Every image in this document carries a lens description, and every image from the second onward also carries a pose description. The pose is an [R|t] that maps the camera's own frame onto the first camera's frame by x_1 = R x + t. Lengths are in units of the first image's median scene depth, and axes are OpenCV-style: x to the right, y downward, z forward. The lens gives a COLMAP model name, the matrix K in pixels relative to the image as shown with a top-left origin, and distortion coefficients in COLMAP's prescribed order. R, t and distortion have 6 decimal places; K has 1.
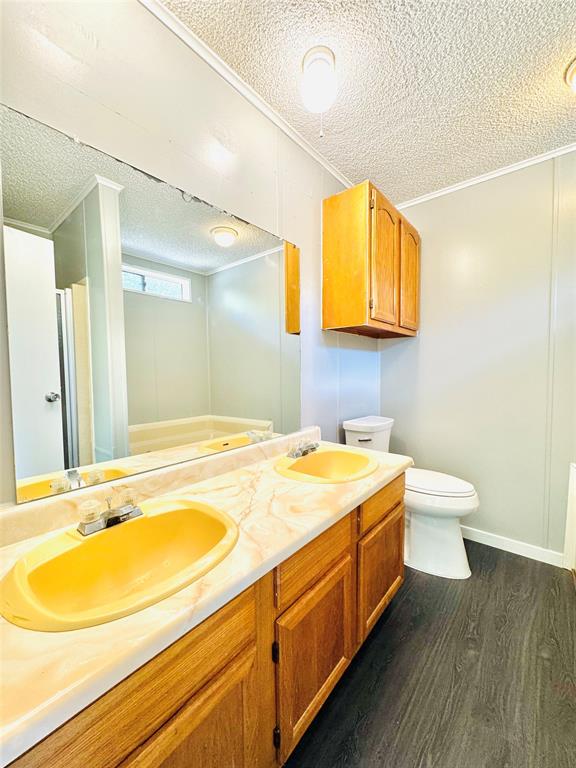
lens RADIAL K [[307.2, 0, 287.7], [0, 307.2, 384.9], [0, 0, 1]] dist [-0.002597, -0.000175]
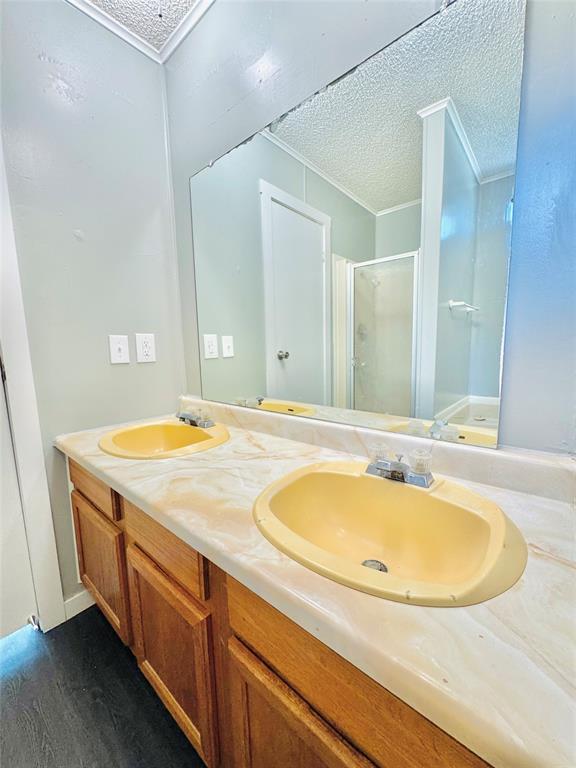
lens RADIAL K [[307.2, 0, 287.7], [0, 307.2, 384.9], [0, 0, 1]] dist [-0.002597, -0.000175]
pose [[-0.018594, 0.137120, -0.990380, 0.682765], [-0.025781, 0.990156, 0.137573, 0.020237], [0.999495, 0.028091, -0.014876, 1.089972]]
